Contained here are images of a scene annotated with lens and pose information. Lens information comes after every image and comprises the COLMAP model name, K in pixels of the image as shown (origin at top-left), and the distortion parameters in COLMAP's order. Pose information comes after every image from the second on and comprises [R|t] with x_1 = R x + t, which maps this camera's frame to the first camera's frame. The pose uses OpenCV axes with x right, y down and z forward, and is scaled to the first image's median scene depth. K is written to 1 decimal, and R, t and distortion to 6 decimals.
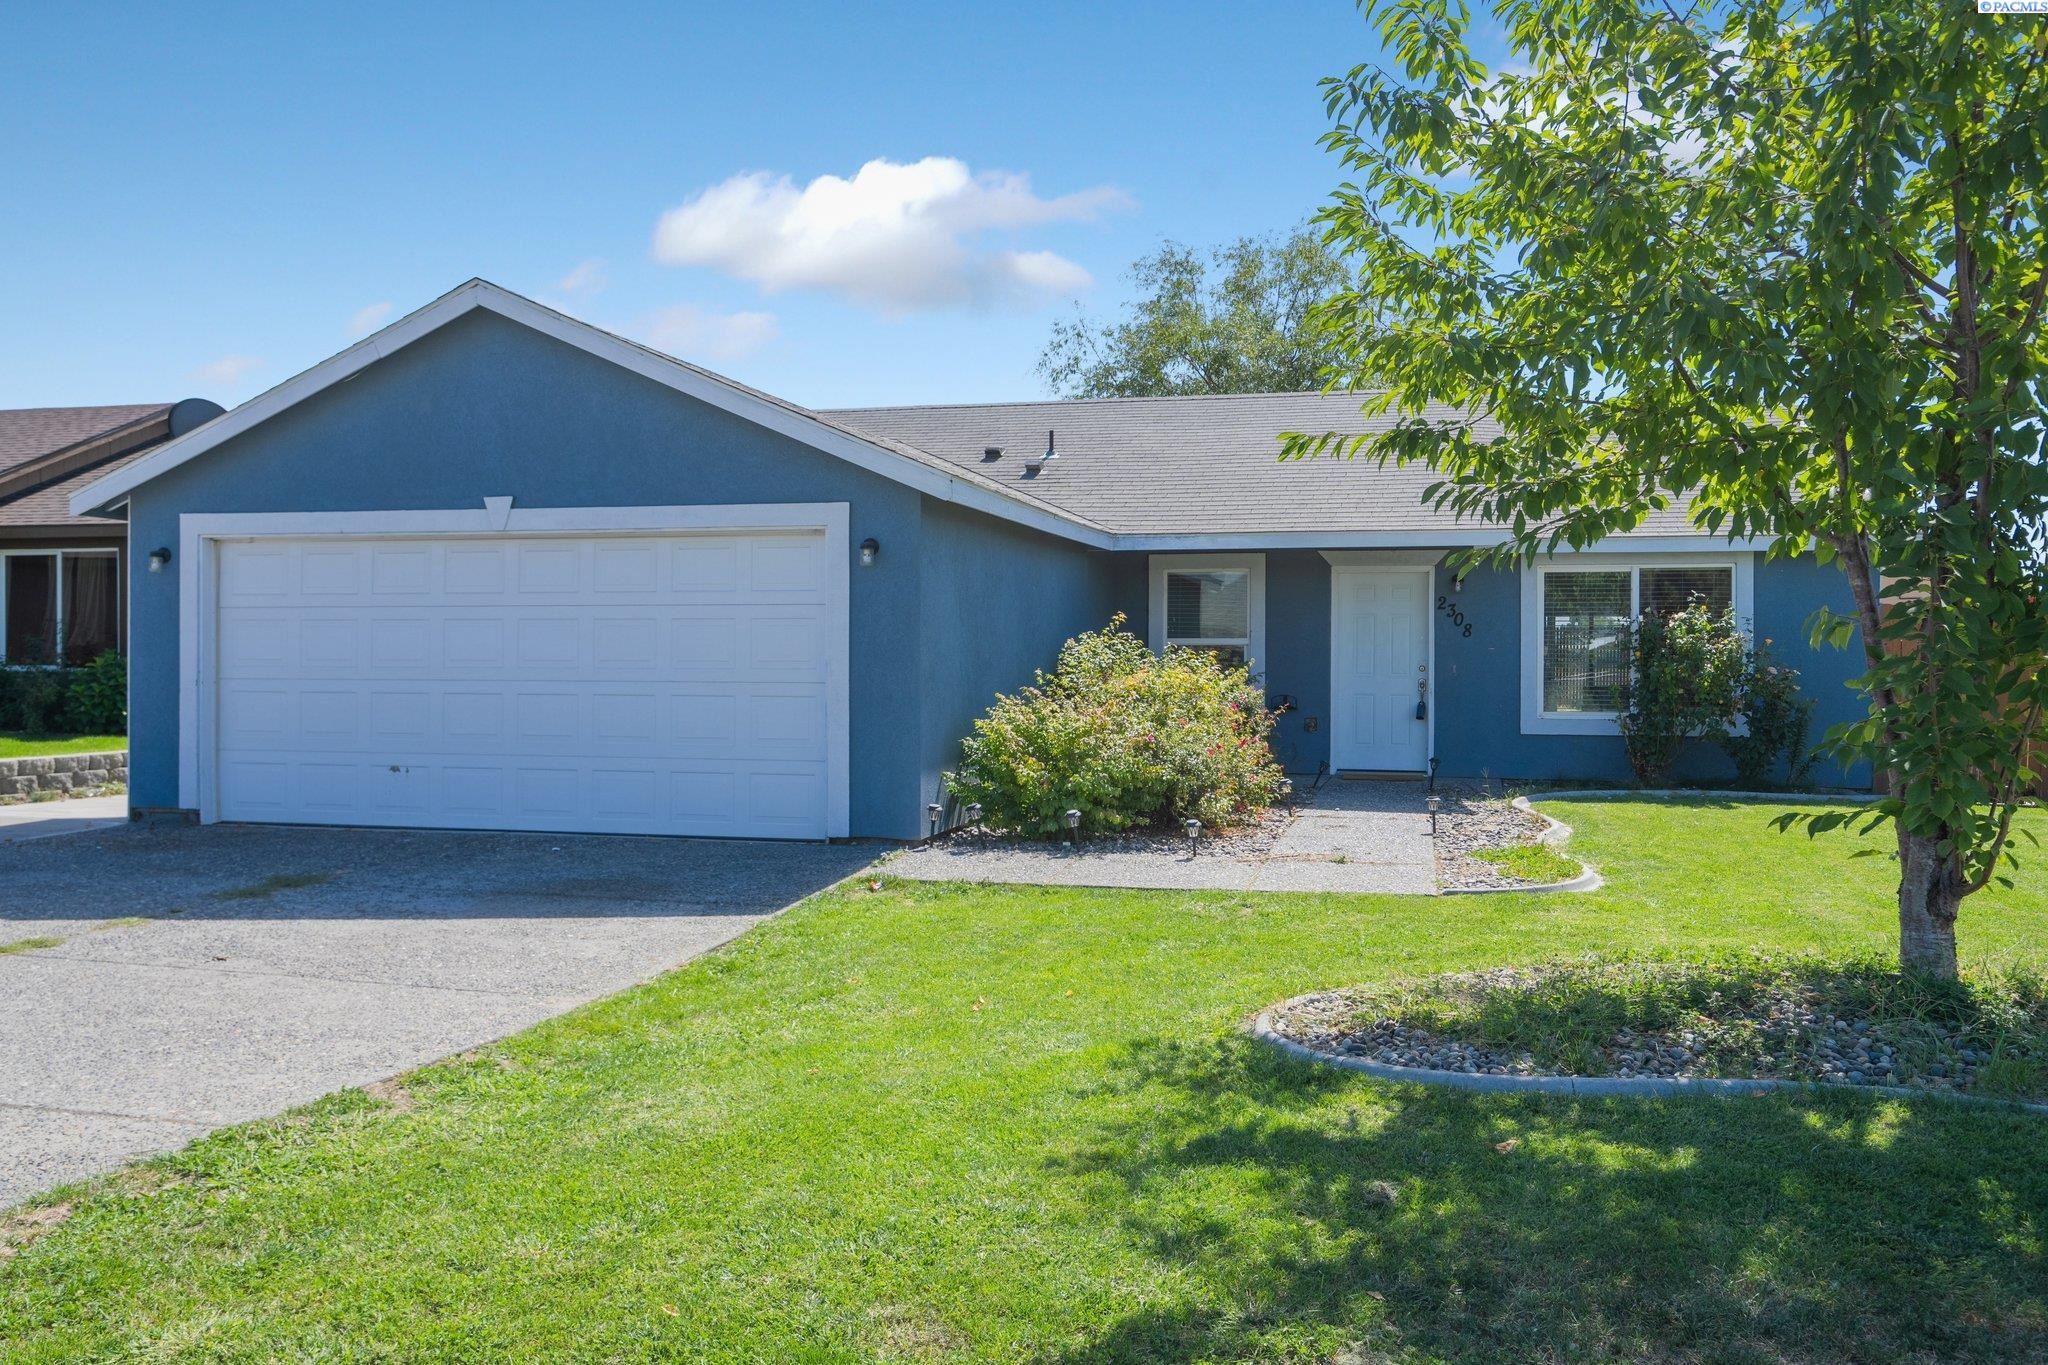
lens RADIAL K [[1635.6, 0, 1024.6], [0, 1635.6, 682.5], [0, 0, 1]] dist [-0.000543, -0.002708]
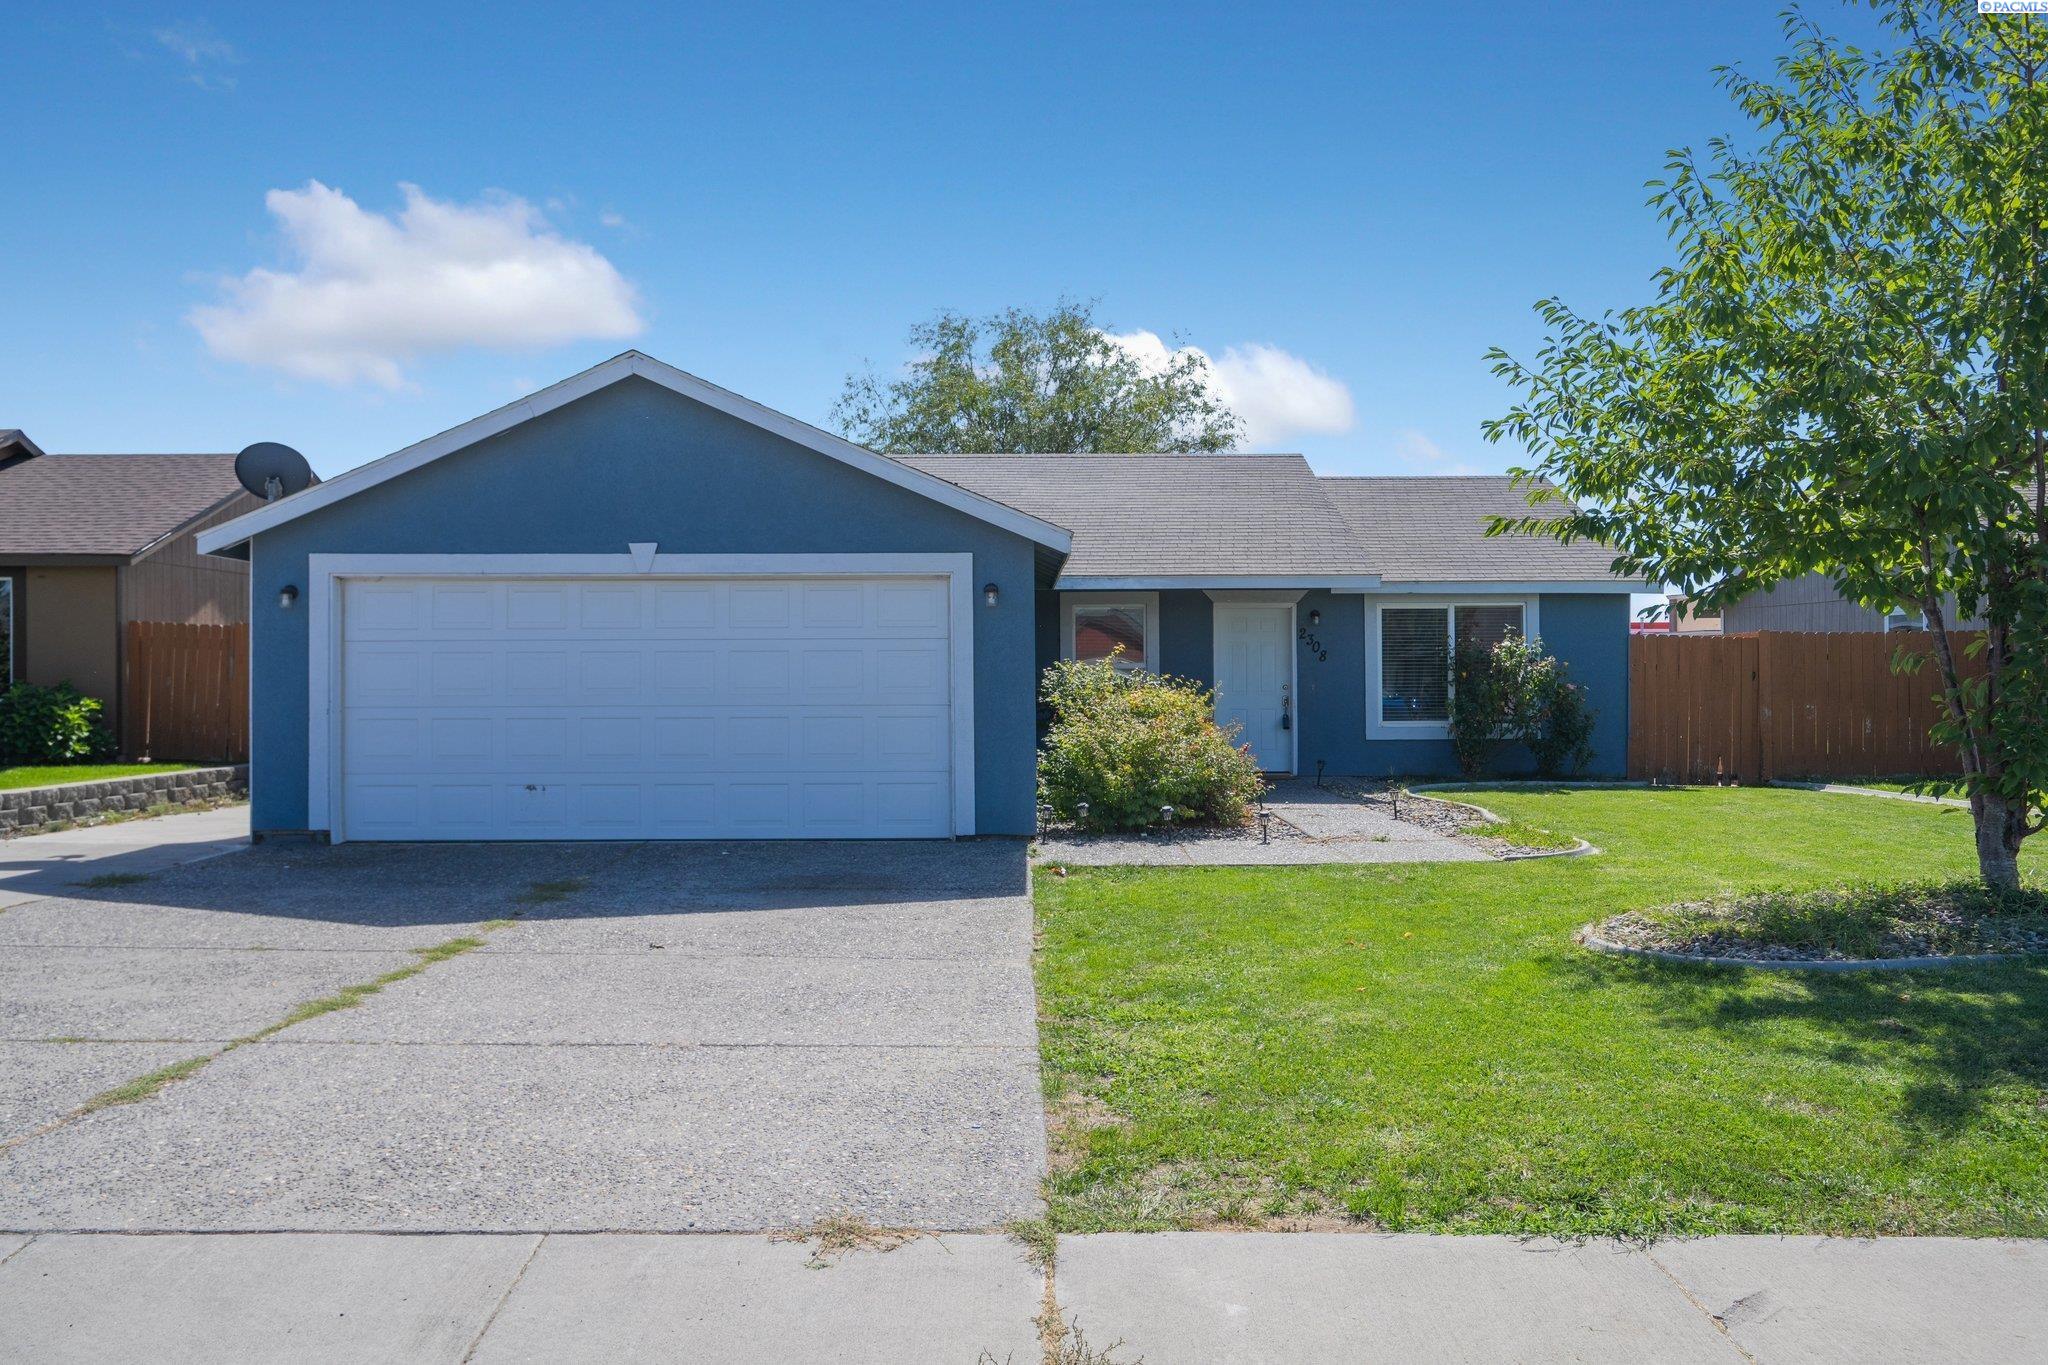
lens RADIAL K [[1521.8, 0, 1022.5], [0, 1521.8, 679.0], [0, 0, 1]] dist [0.006650, 0.003915]
pose [[0.971620, -0.007442, 0.236430, -0.297474], [0.010635, 0.999869, -0.012231, -0.004104], [-0.236308, 0.014398, 0.971572, -0.075128]]
